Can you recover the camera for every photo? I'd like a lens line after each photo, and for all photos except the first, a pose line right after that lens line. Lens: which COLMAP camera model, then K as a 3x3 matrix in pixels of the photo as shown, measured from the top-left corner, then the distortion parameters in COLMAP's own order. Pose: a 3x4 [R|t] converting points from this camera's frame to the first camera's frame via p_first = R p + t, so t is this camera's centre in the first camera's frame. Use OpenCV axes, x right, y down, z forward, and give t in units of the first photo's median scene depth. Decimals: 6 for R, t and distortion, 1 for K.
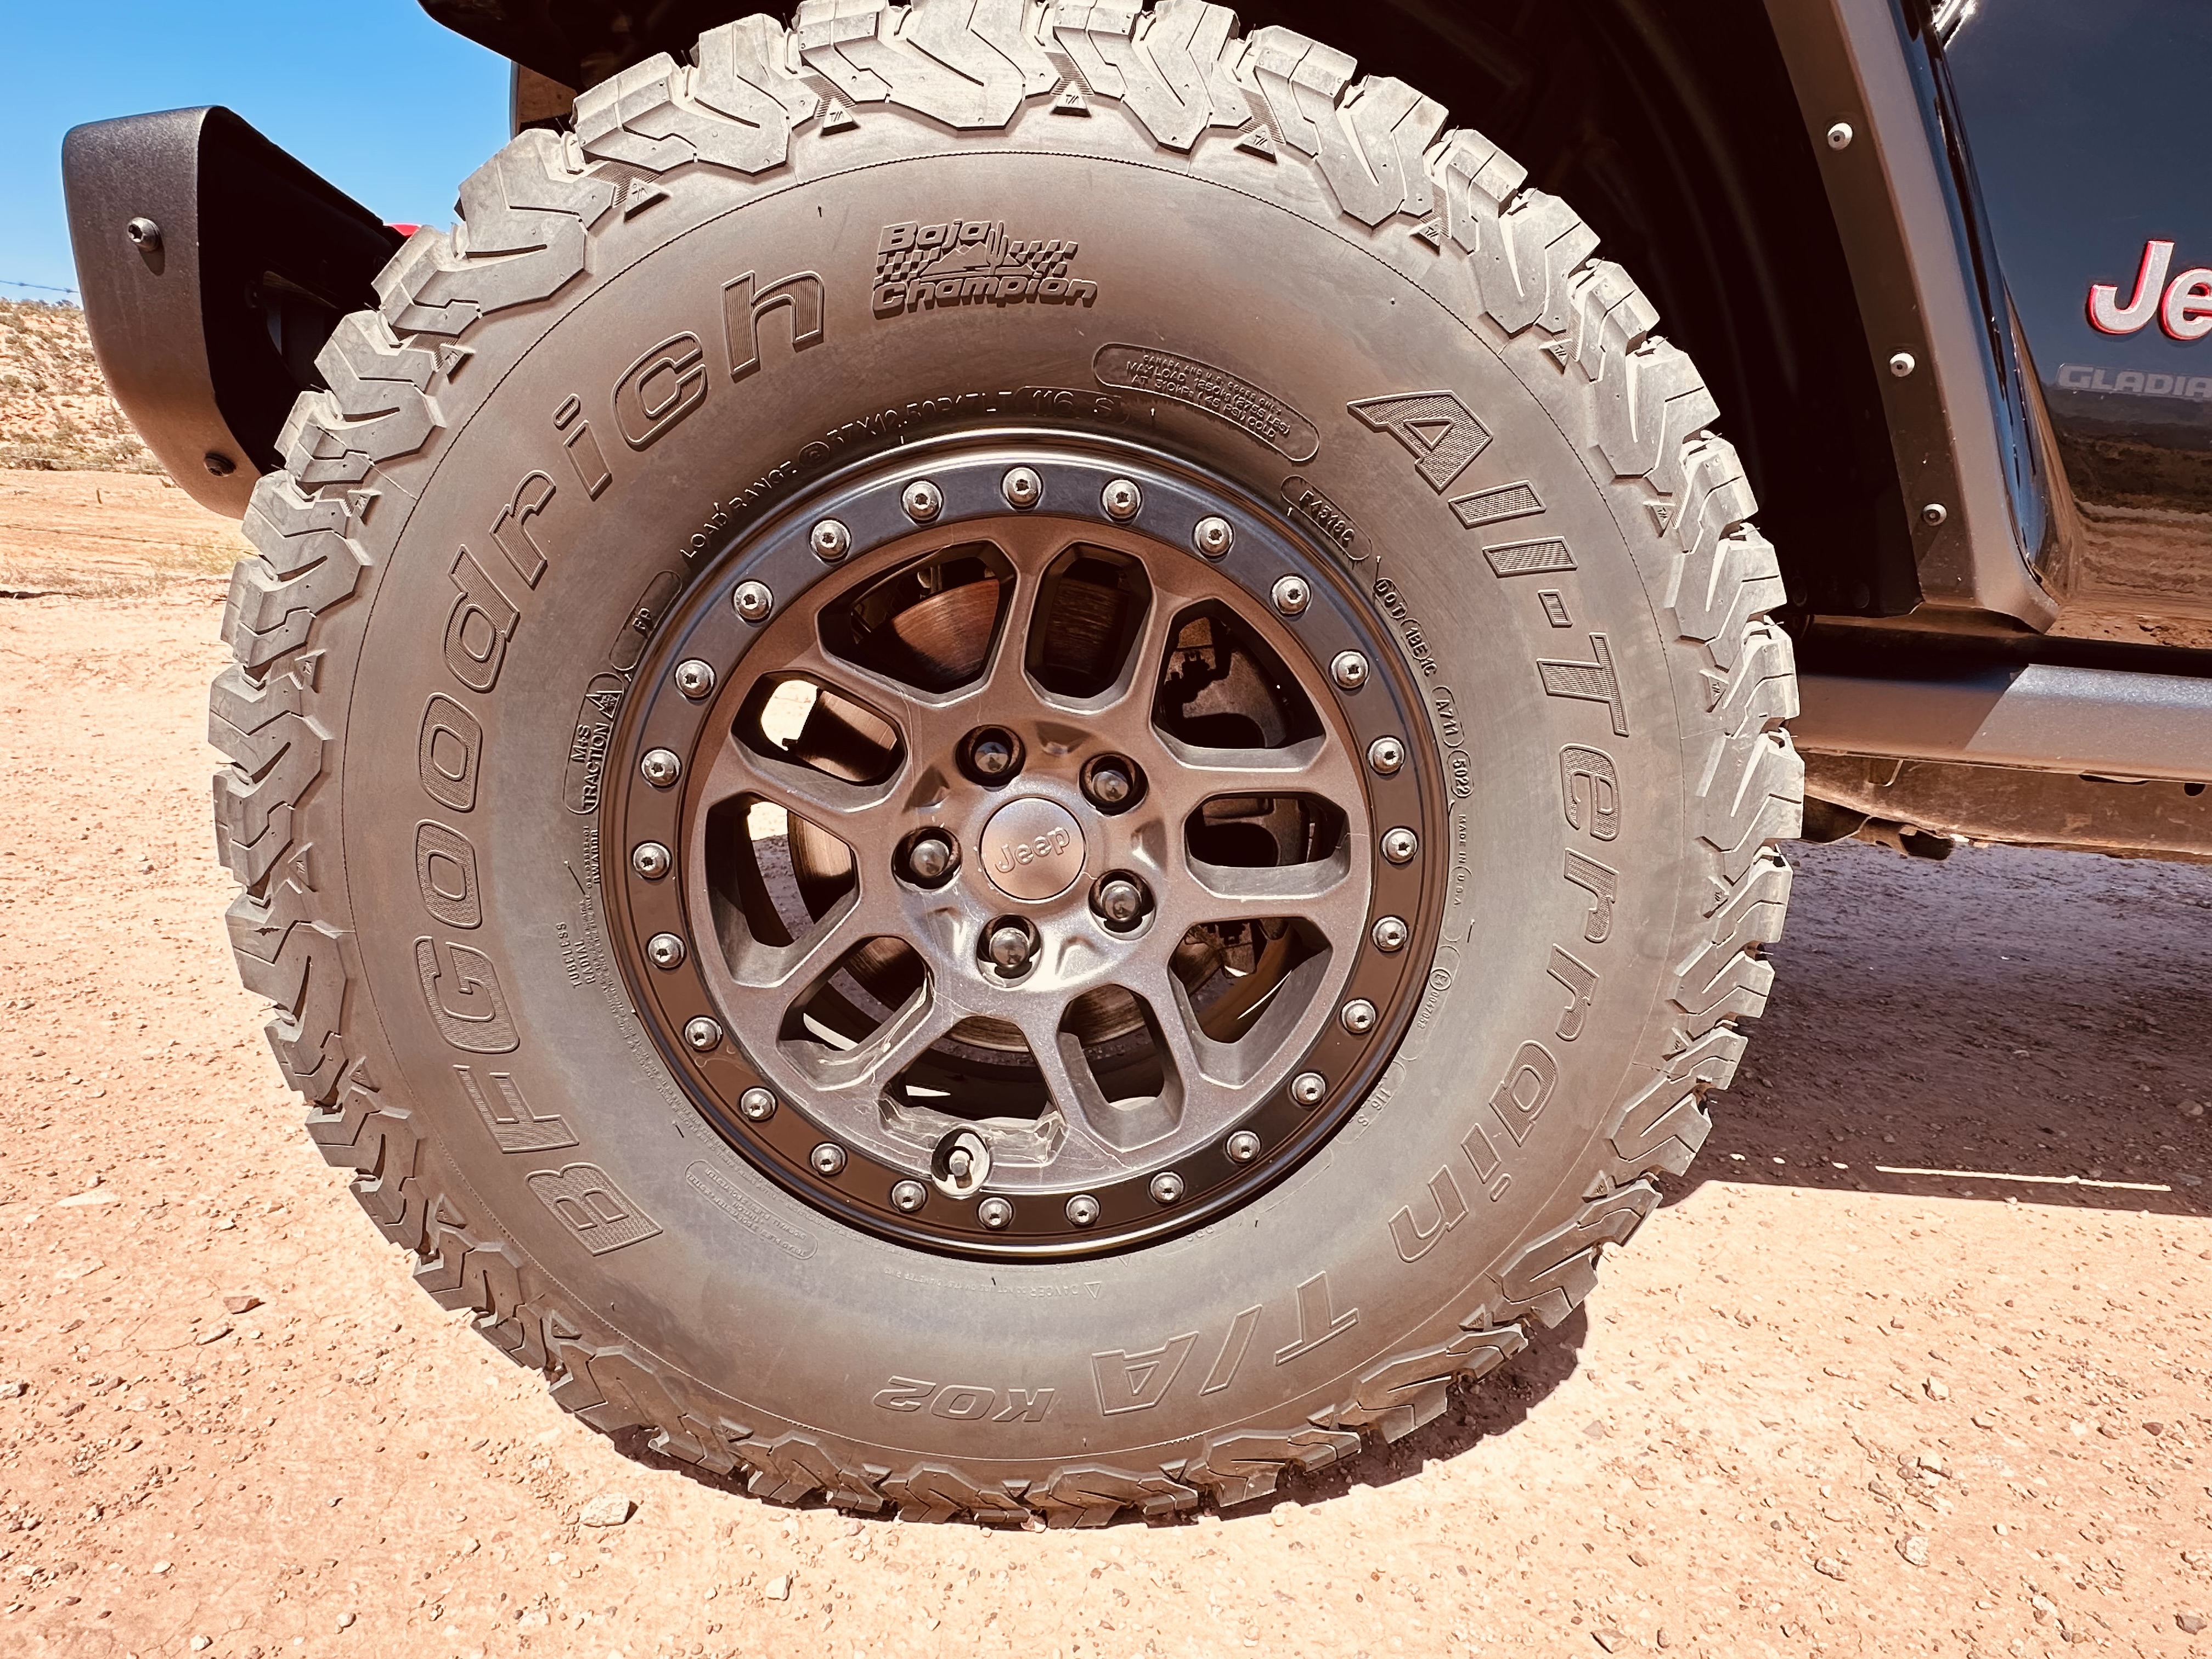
lens RADIAL K [[1150.3, 0, 1102.6], [0, 1150.3, 830.5], [0, 0, 1]] dist [-0.003851, 0.000633]
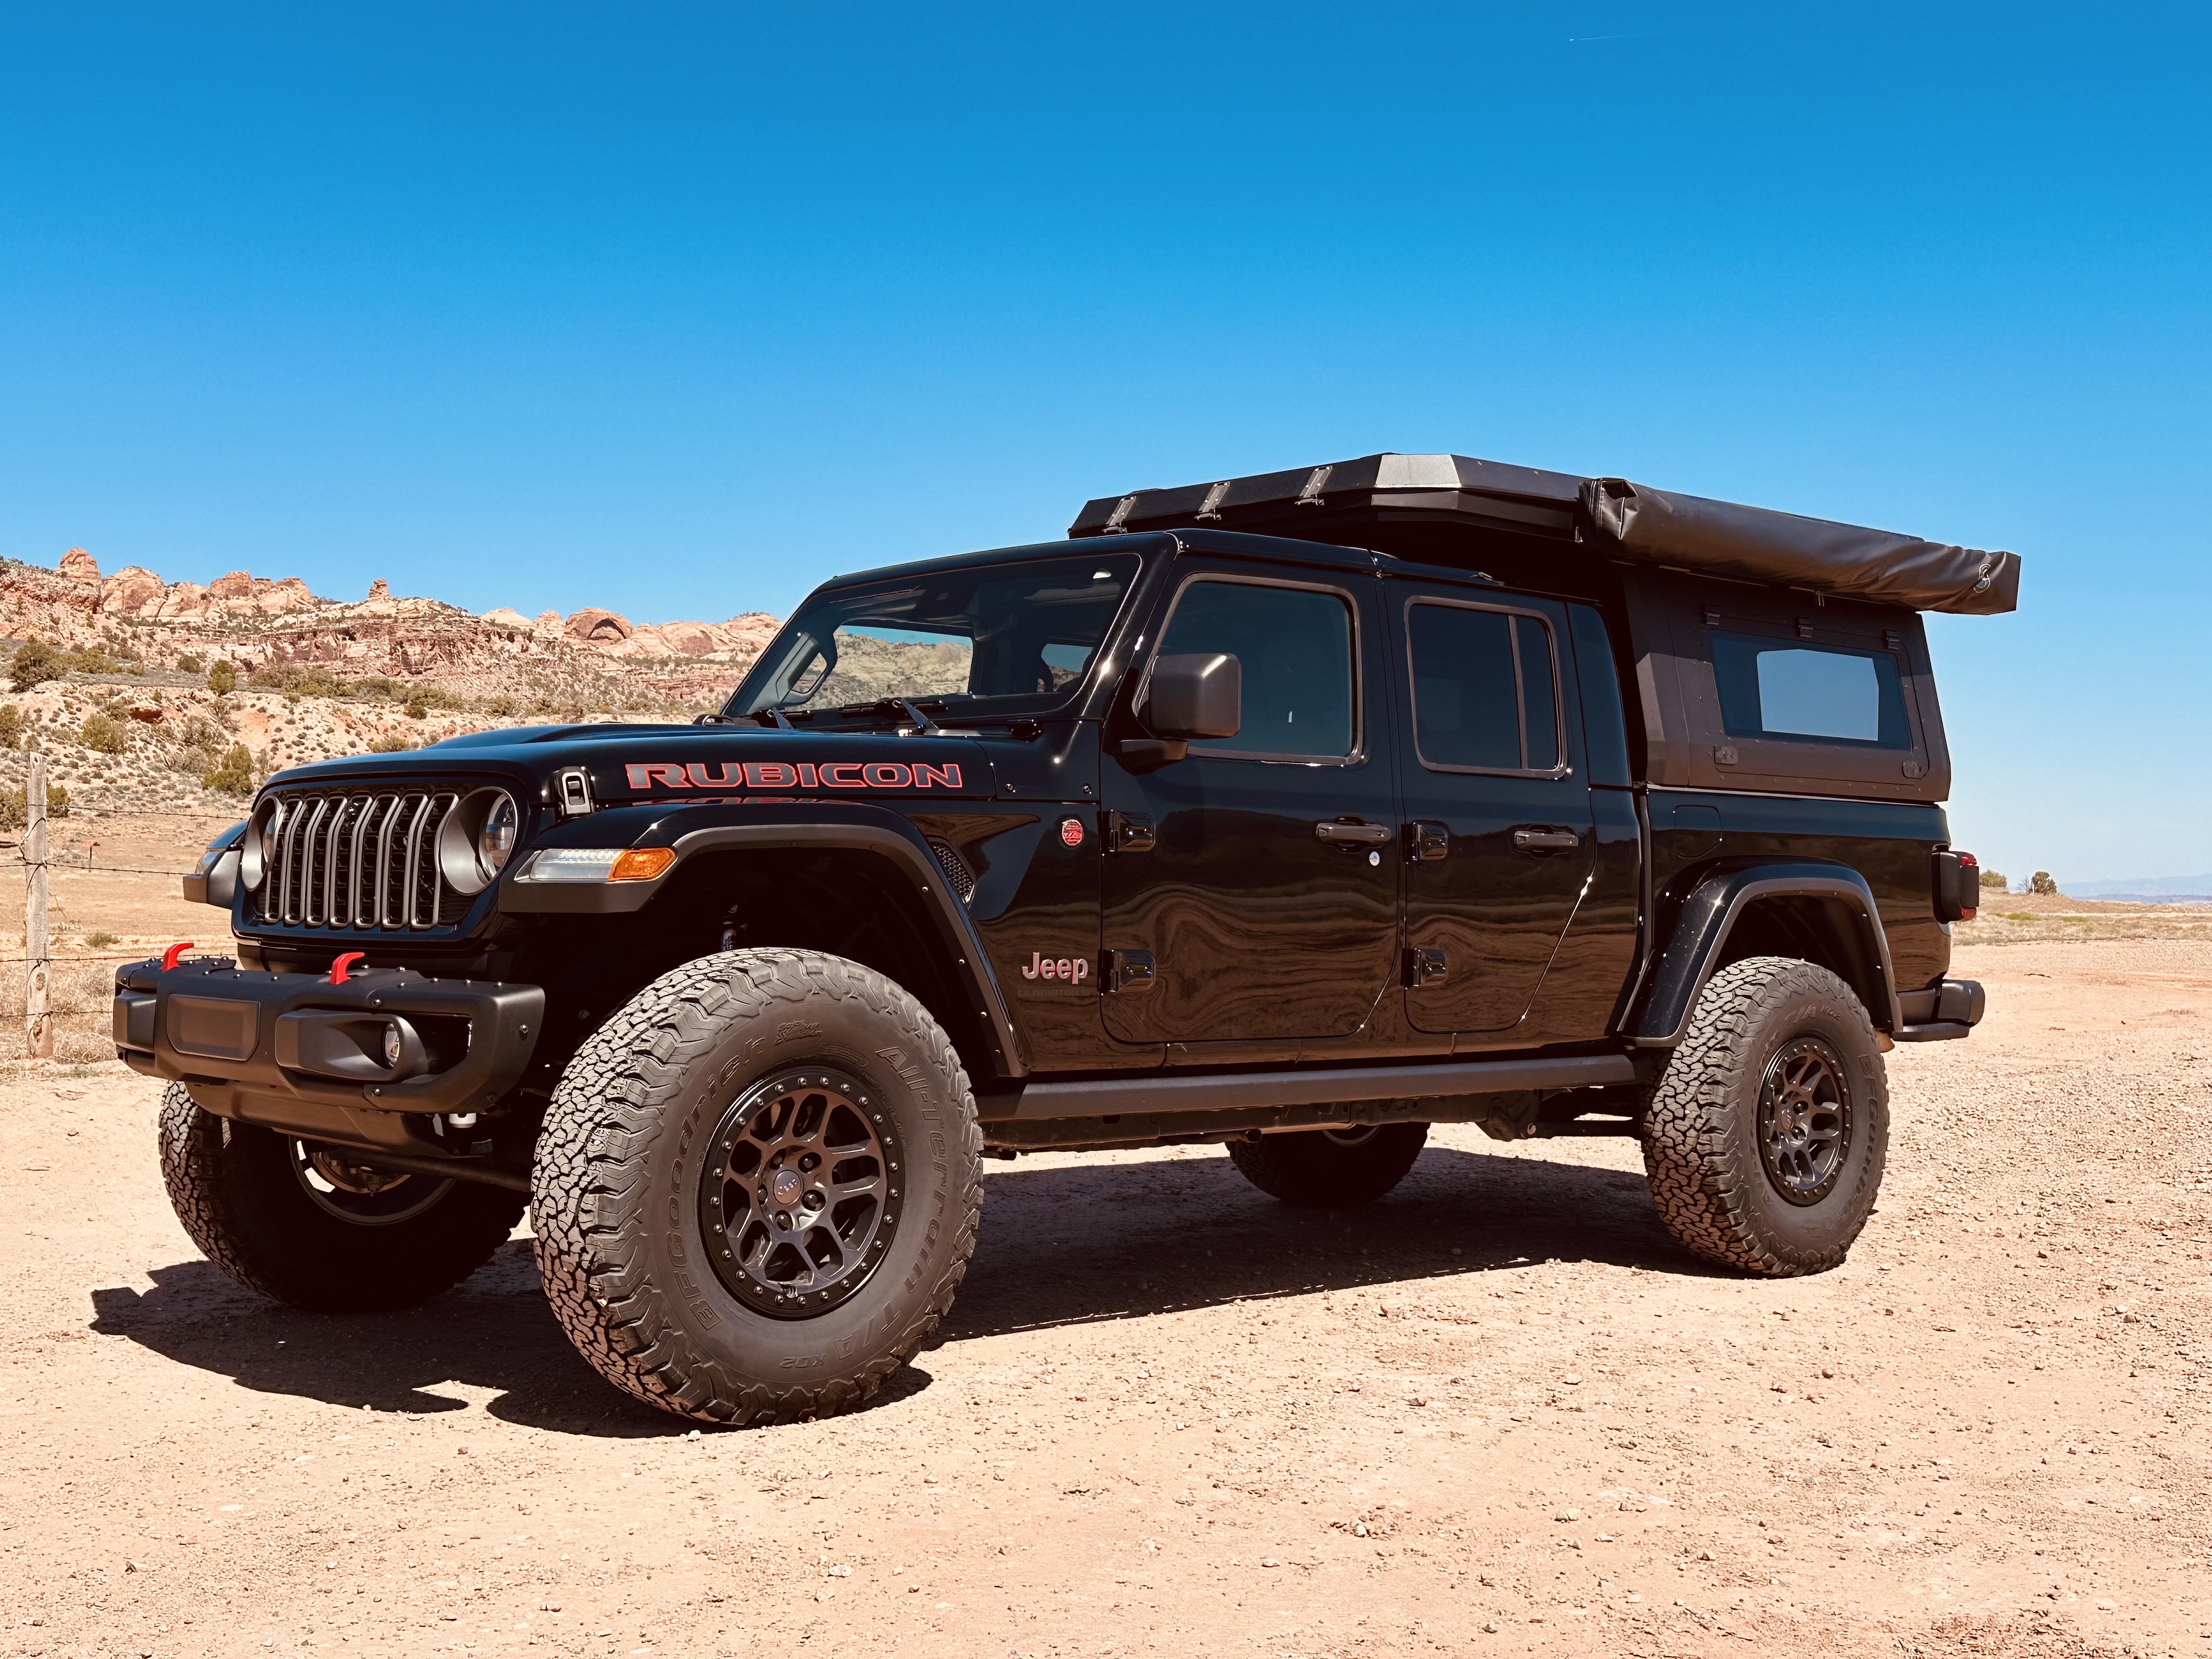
lens RADIAL K [[2481.0, 0, 1096.8], [0, 2481.0, 886.7], [0, 0, 1]] dist [0.186543, 0.000000]
pose [[0.765164, -0.065250, 0.640520, -3.896896], [0.178038, 0.977502, -0.113106, 0.139966], [-0.618729, 0.200581, 0.759567, -5.087786]]
